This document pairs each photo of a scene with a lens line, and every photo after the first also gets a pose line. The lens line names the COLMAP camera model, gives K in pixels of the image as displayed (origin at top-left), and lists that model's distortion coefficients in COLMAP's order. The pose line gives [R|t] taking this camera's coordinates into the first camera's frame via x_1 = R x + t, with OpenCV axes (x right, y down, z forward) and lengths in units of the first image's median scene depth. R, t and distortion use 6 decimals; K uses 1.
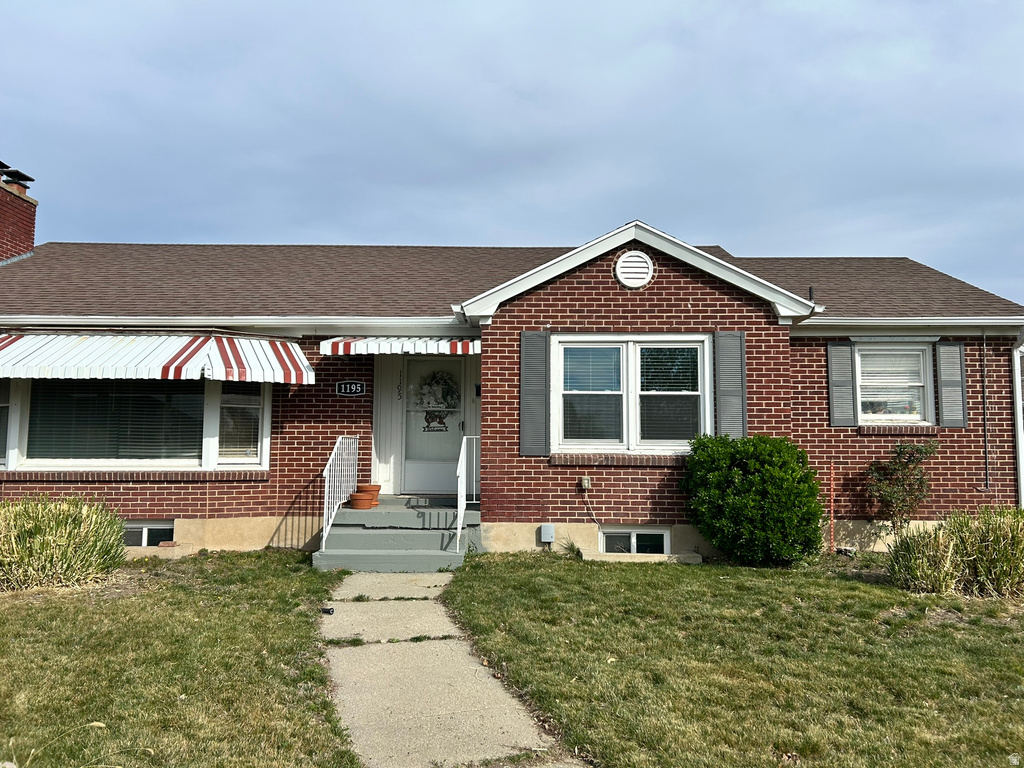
lens RADIAL K [[777.0, 0, 510.3], [0, 777.0, 382.9], [0, 0, 1]] dist [0.060244, -0.045149]
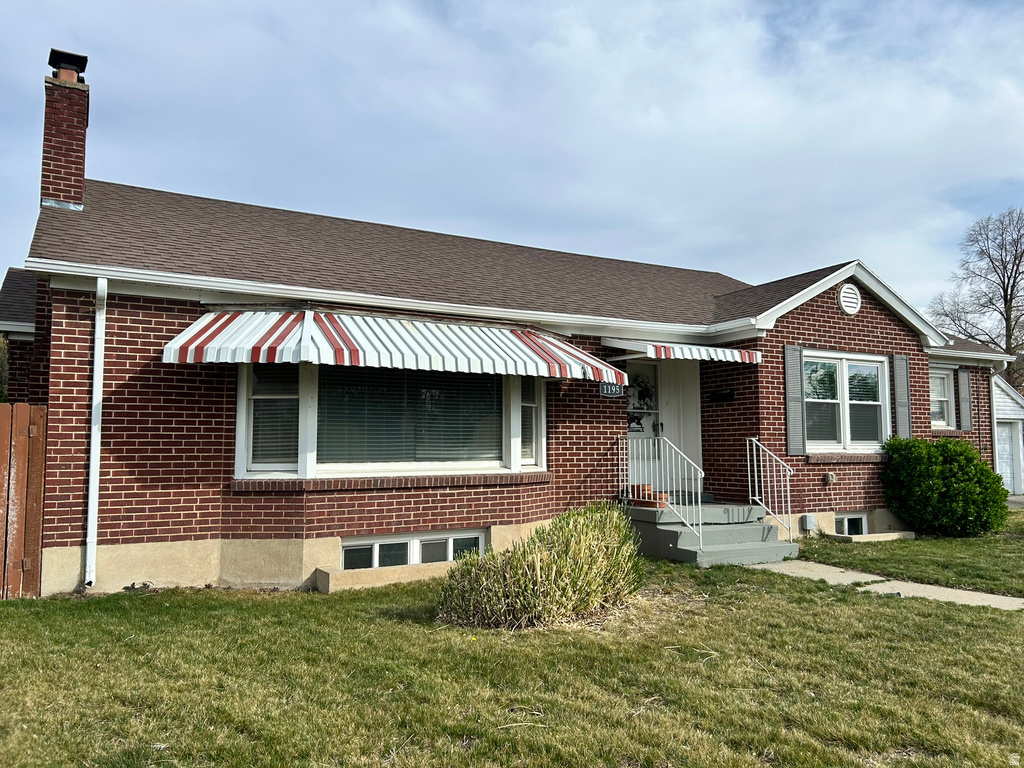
lens RADIAL K [[777.0, 0, 521.5], [0, 777.0, 384.6], [0, 0, 1]] dist [0.060244, -0.045149]
pose [[0.865190, 0.035006, 0.500220, -0.874064], [-0.040881, 0.999164, 0.000785, 0.005516], [-0.499775, -0.021128, 0.865898, 0.200996]]
